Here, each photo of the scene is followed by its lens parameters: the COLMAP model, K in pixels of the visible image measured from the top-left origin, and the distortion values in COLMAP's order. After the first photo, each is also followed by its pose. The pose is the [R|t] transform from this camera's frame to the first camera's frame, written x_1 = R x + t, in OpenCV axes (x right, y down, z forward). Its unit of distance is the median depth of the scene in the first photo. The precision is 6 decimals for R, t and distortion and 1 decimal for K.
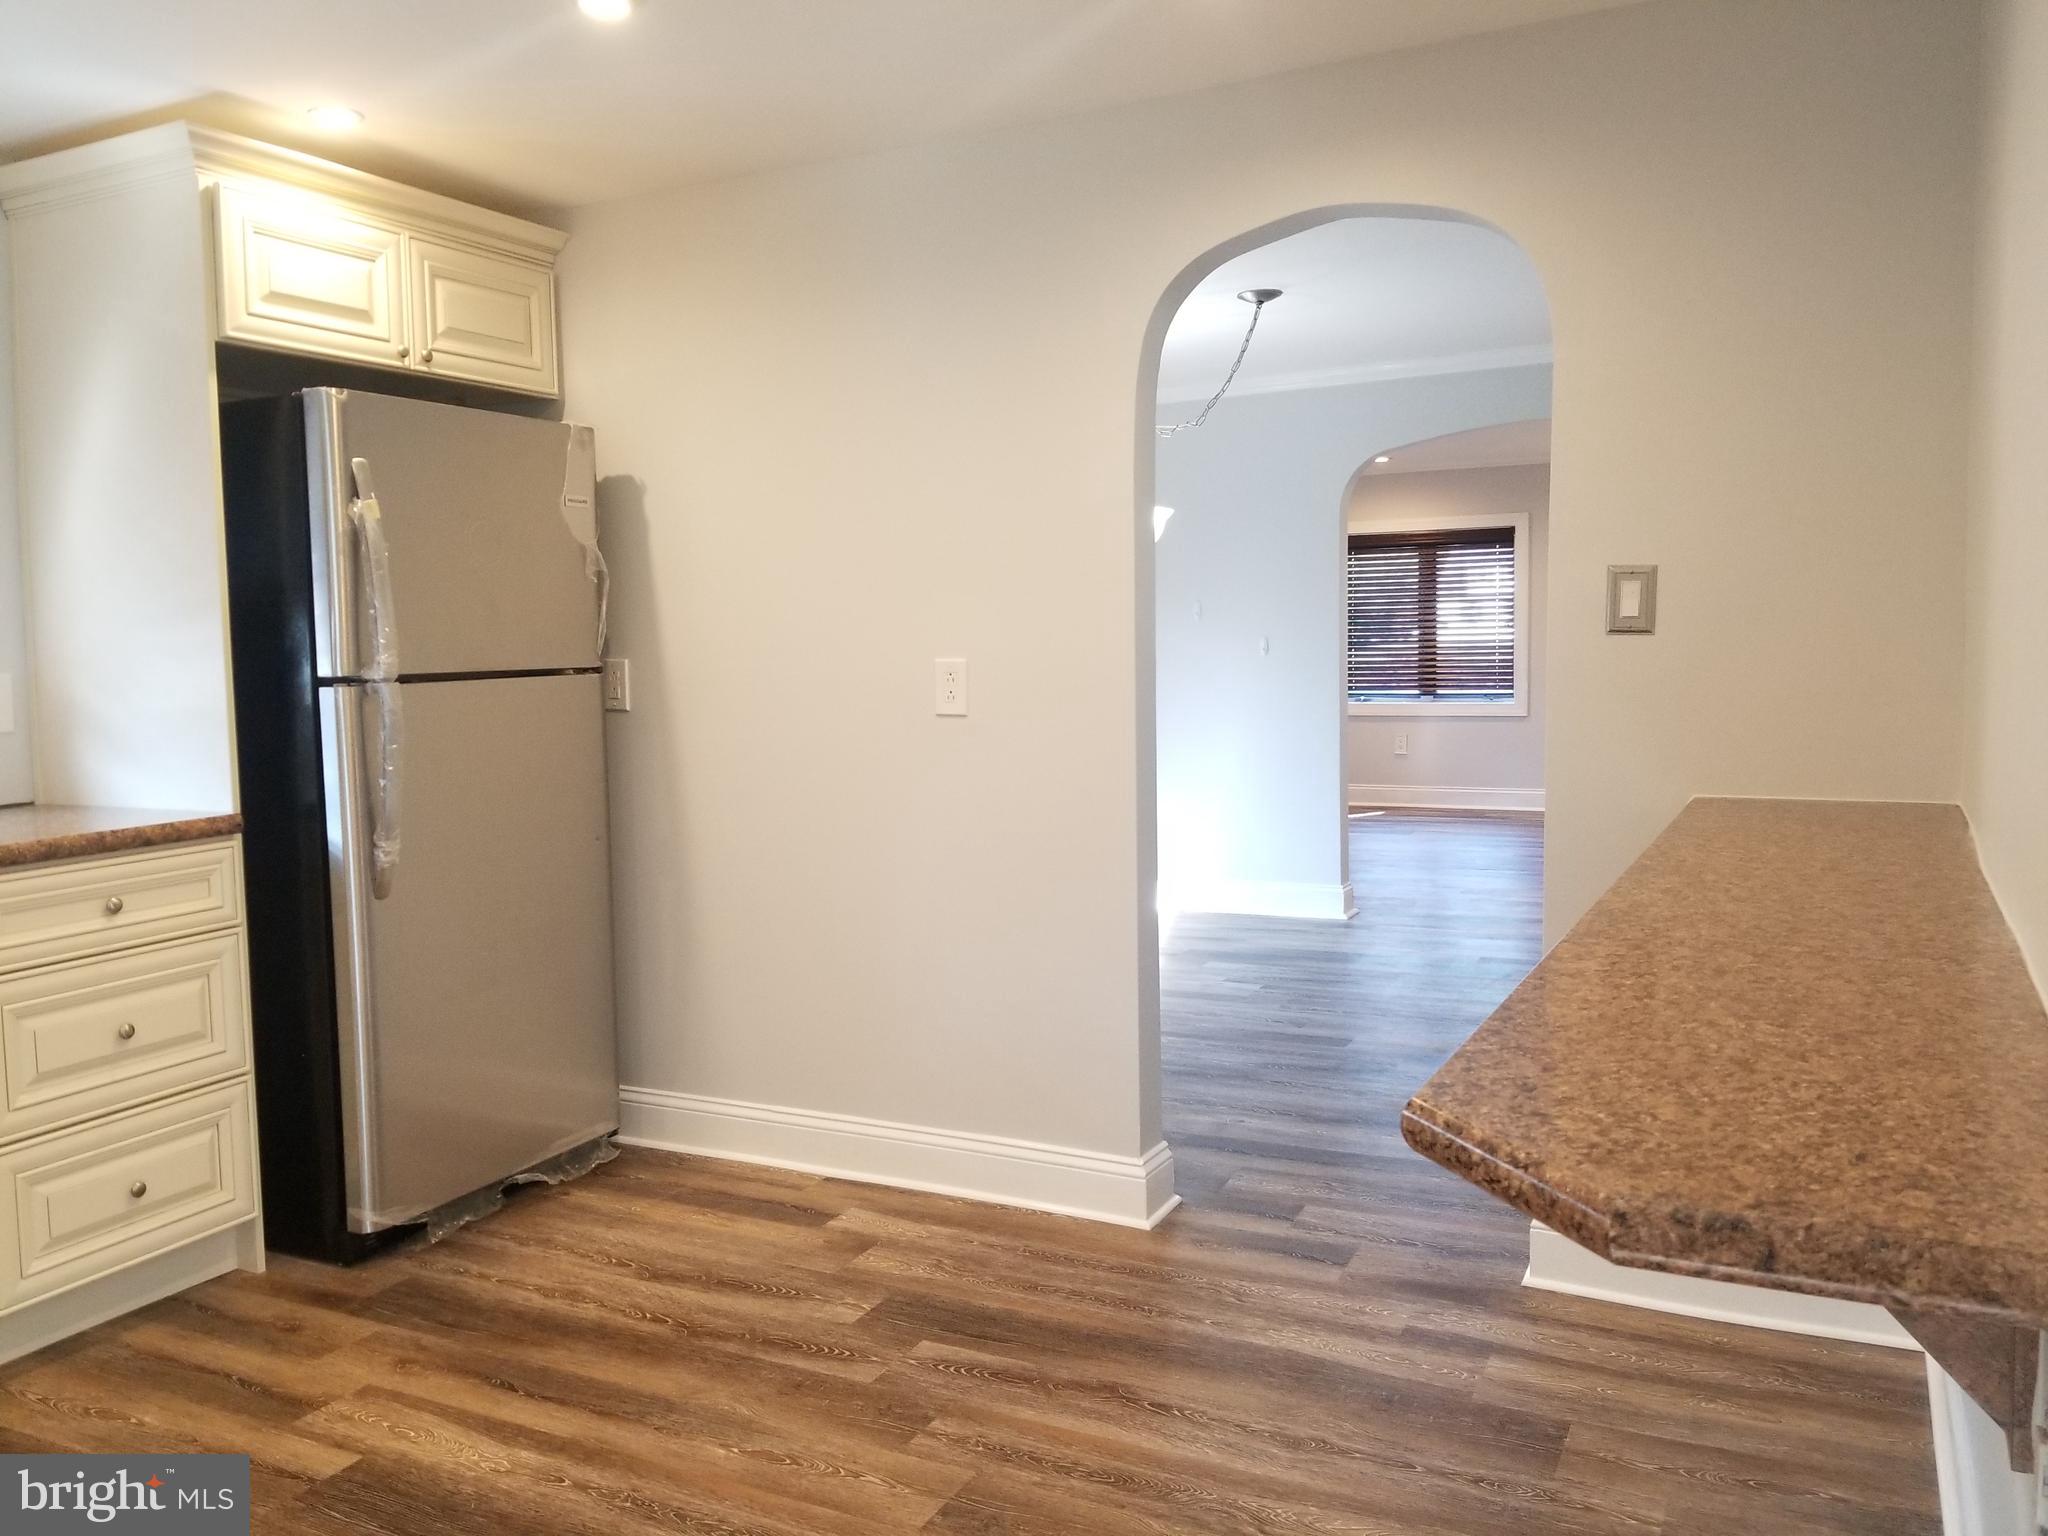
lens RADIAL K [[1608.8, 0, 982.7], [0, 1608.8, 743.3], [0, 0, 1]] dist [0.072545, -0.116871]
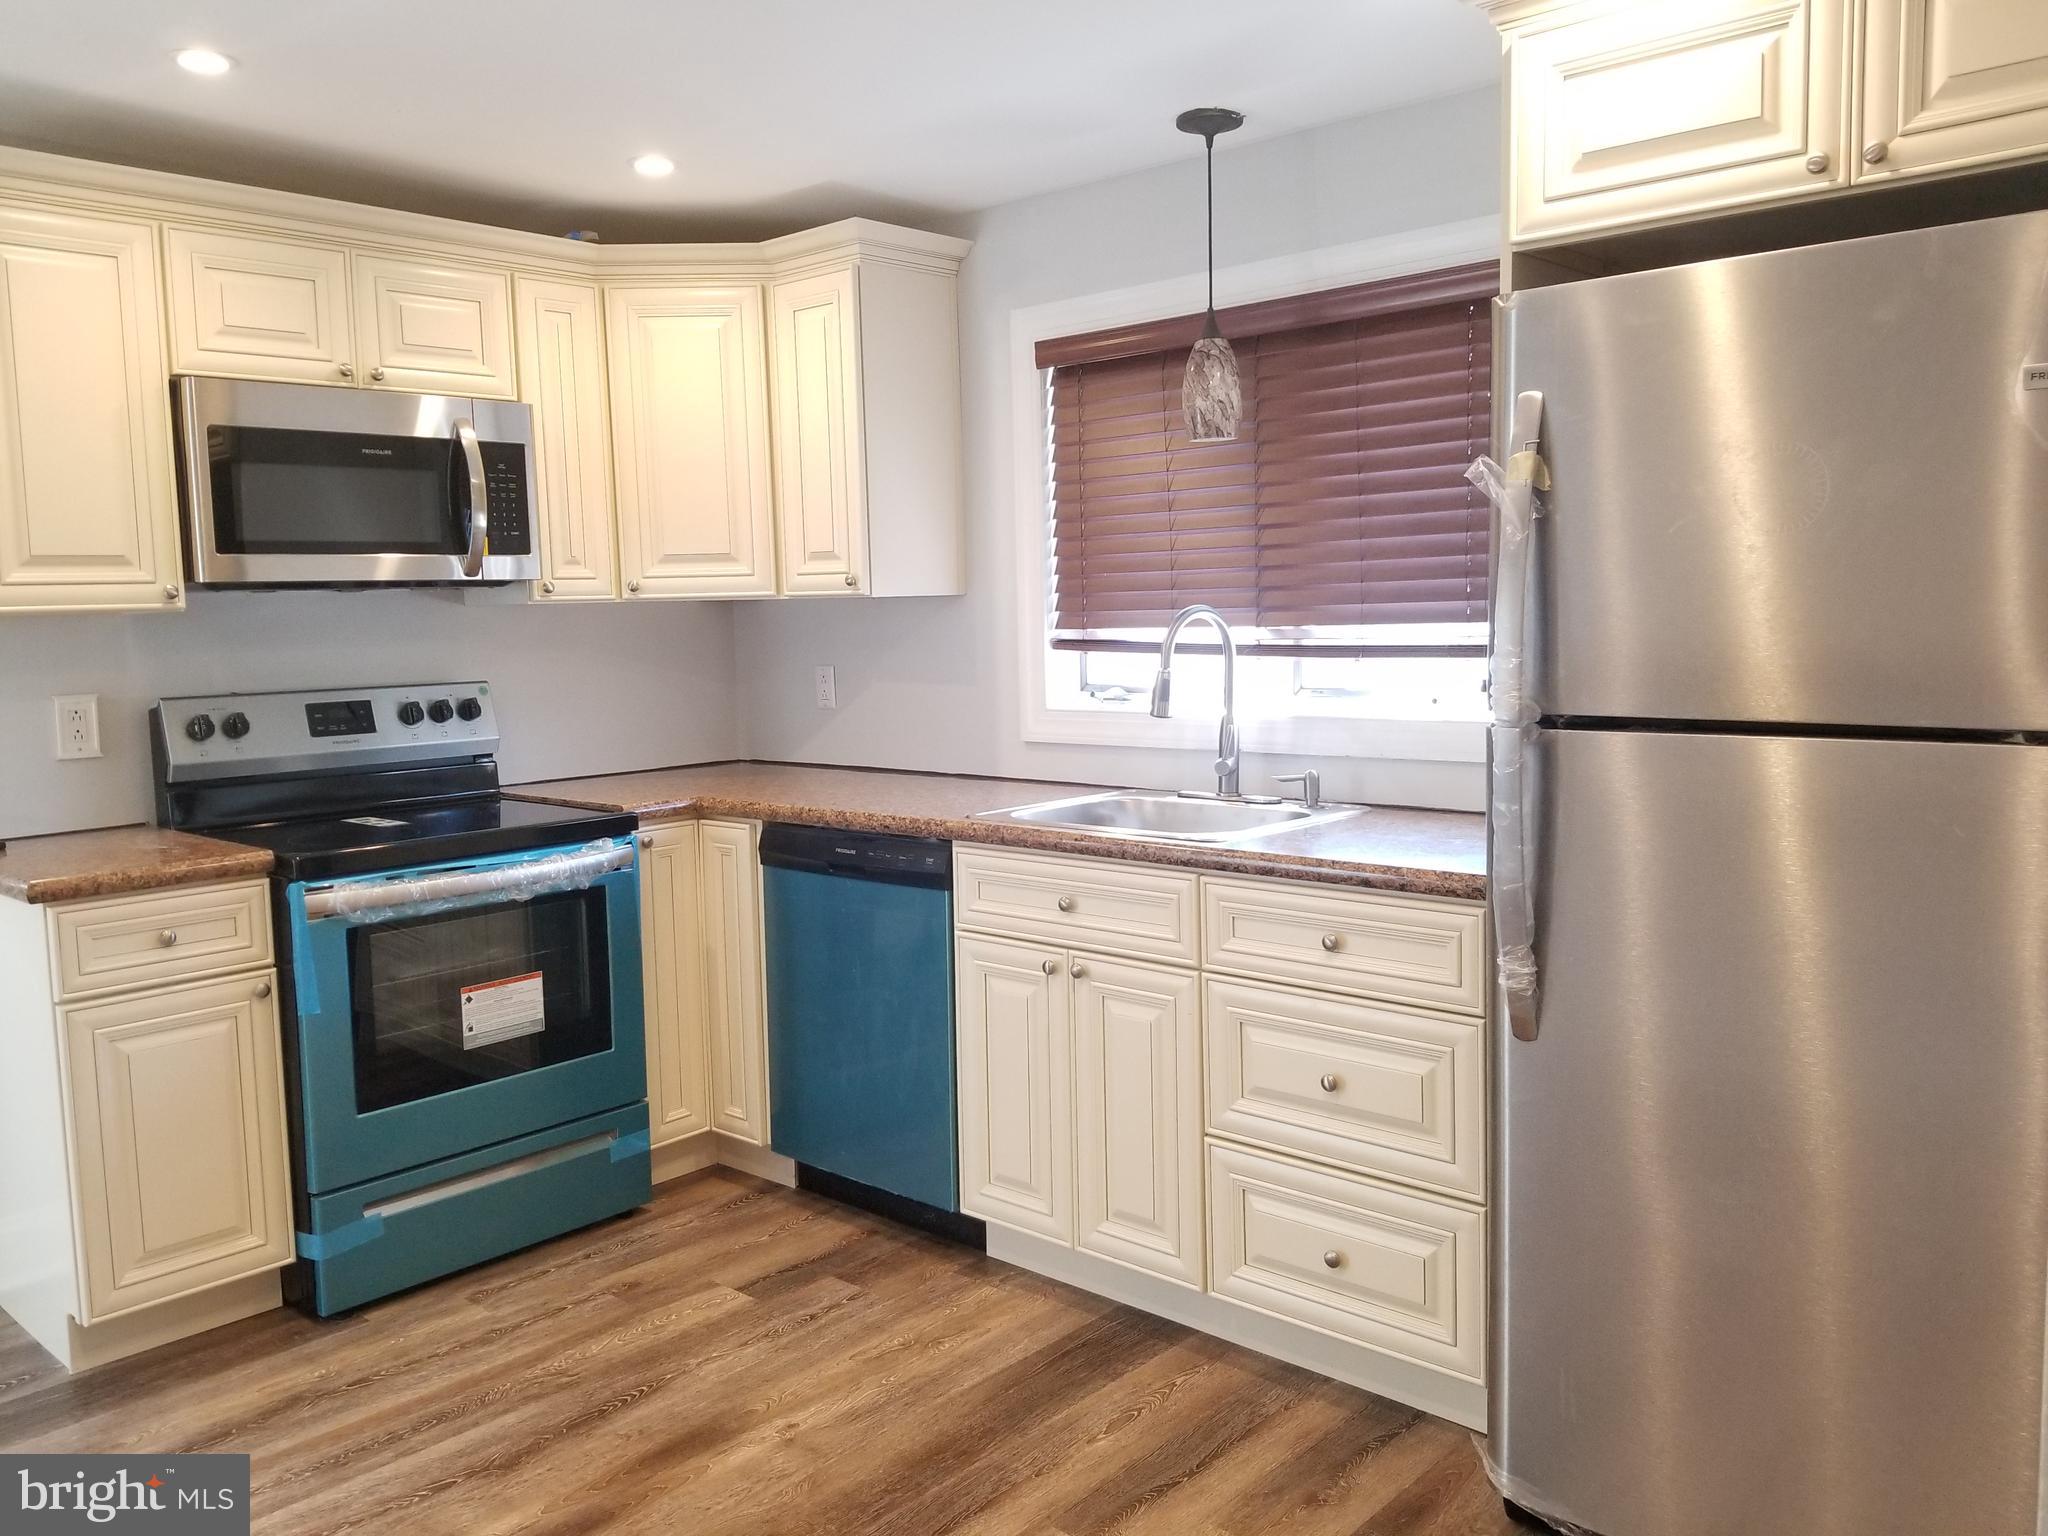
lens RADIAL K [[1608.8, 0, 1014.2], [0, 1608.8, 760.1], [0, 0, 1]] dist [0.072545, -0.116871]
pose [[-0.259804, 0.120481, -0.958116, 0.320871], [-0.038995, 0.990068, 0.135073, -0.102744], [0.964874, 0.072454, -0.252526, 0.940103]]
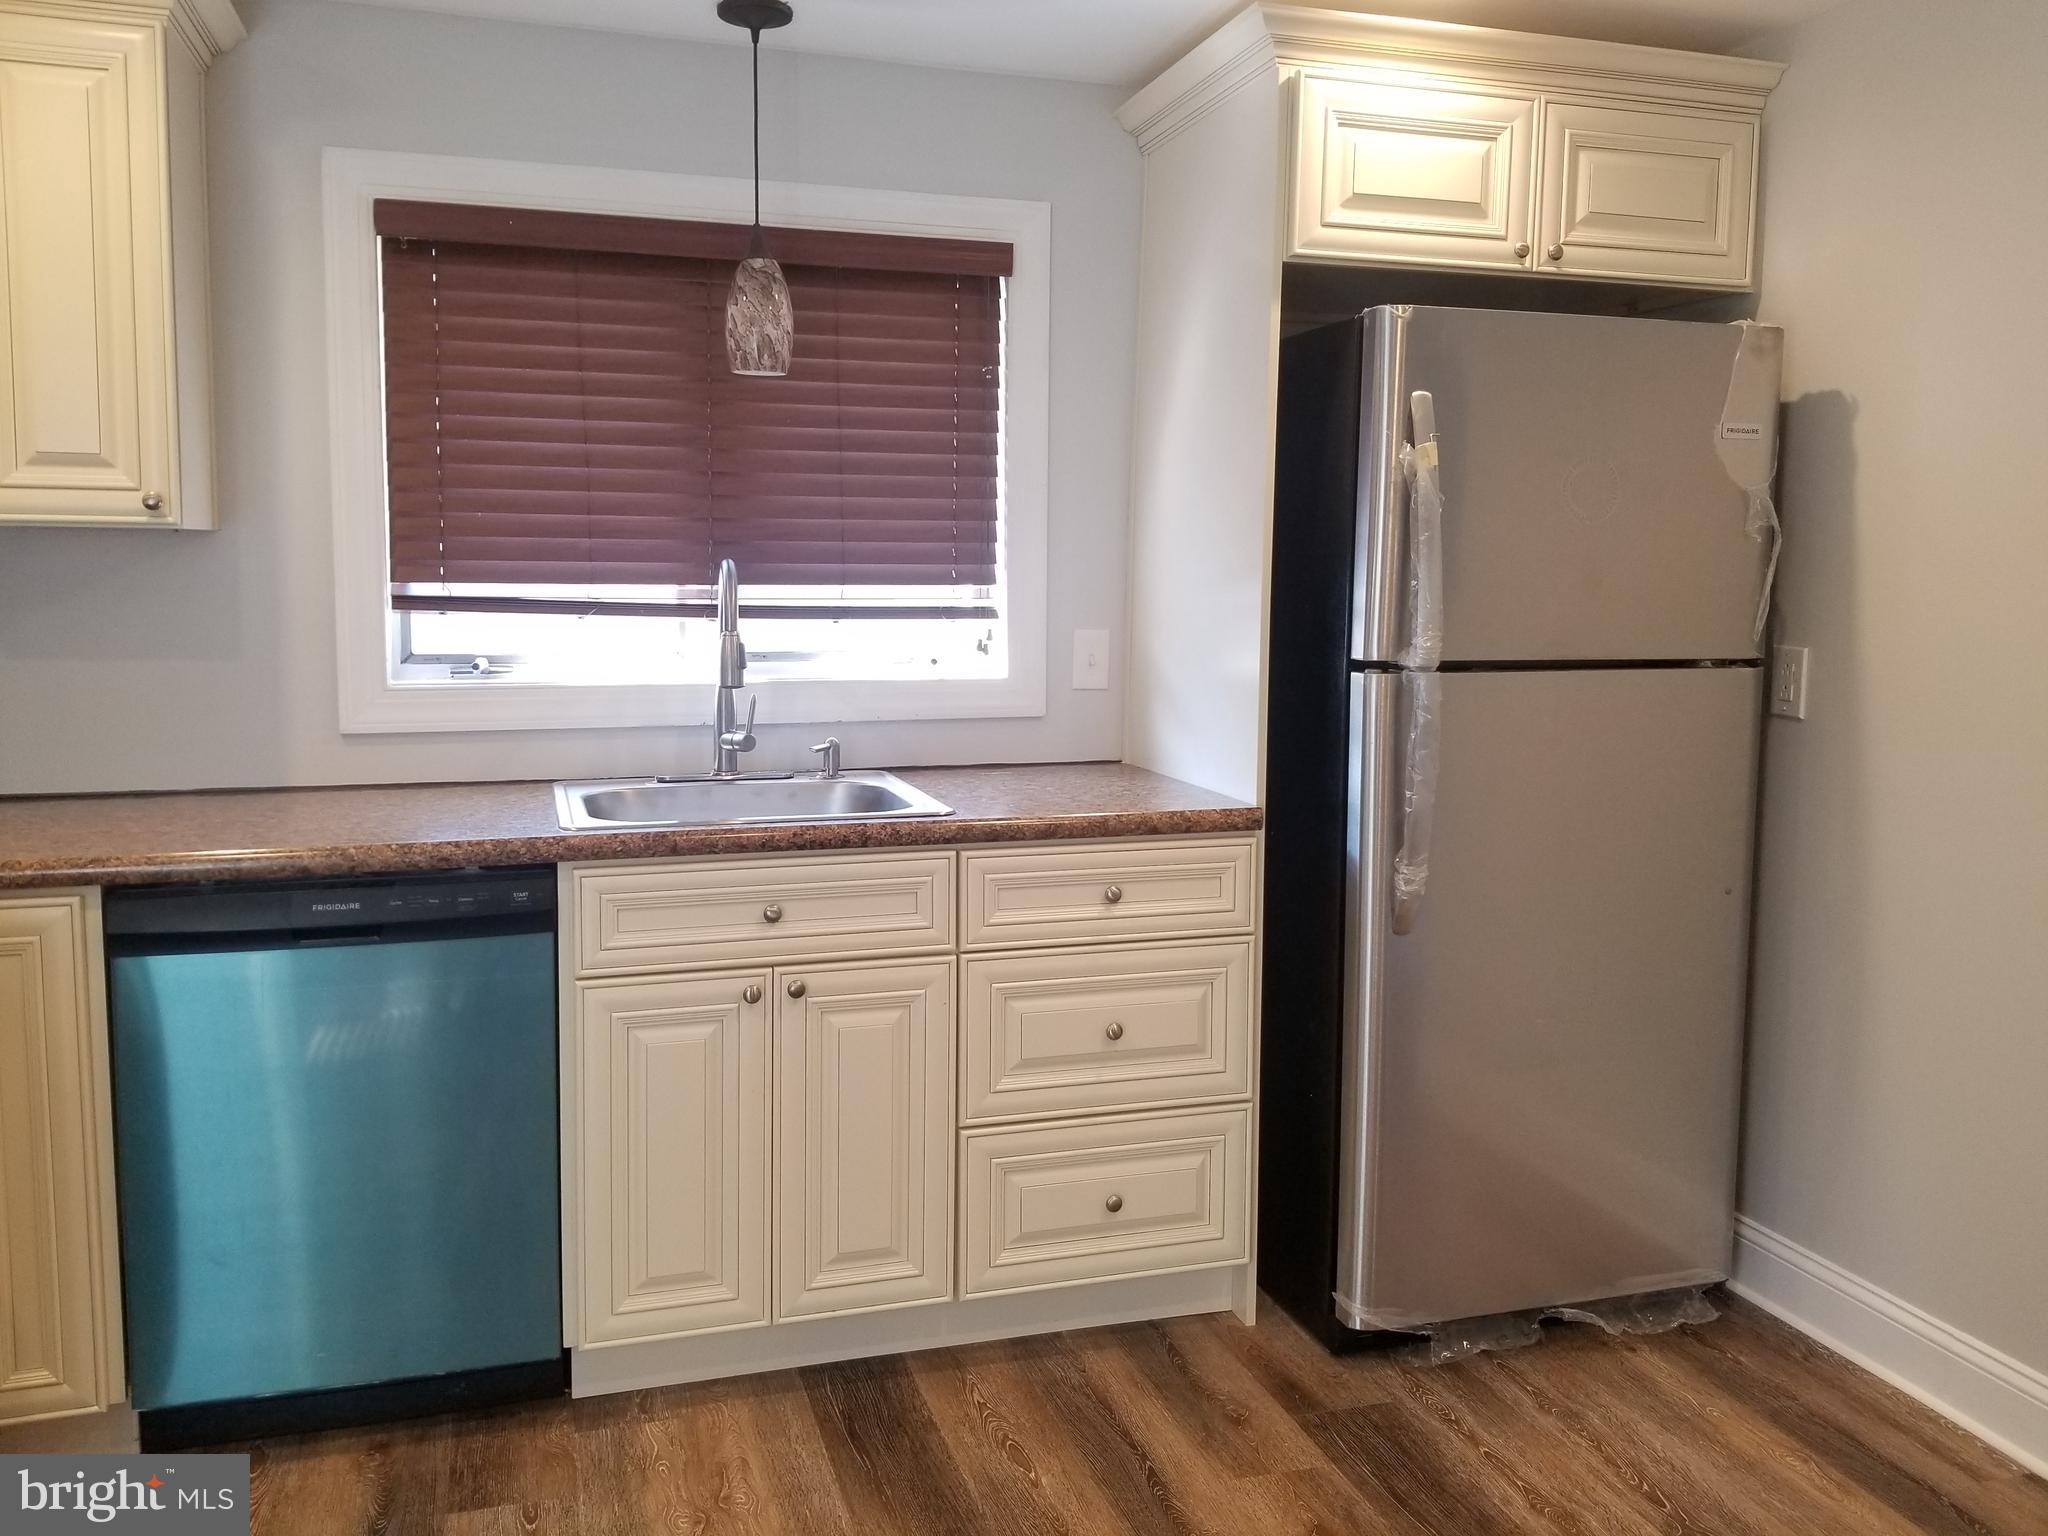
lens RADIAL K [[1608.8, 0, 970.8], [0, 1608.8, 722.6], [0, 0, 1]] dist [0.072545, -0.116871]
pose [[0.697059, 0.097897, -0.710300, 0.044411], [-0.074887, 0.995158, 0.063667, -0.044444], [0.713093, 0.008813, 0.701014, 0.269520]]
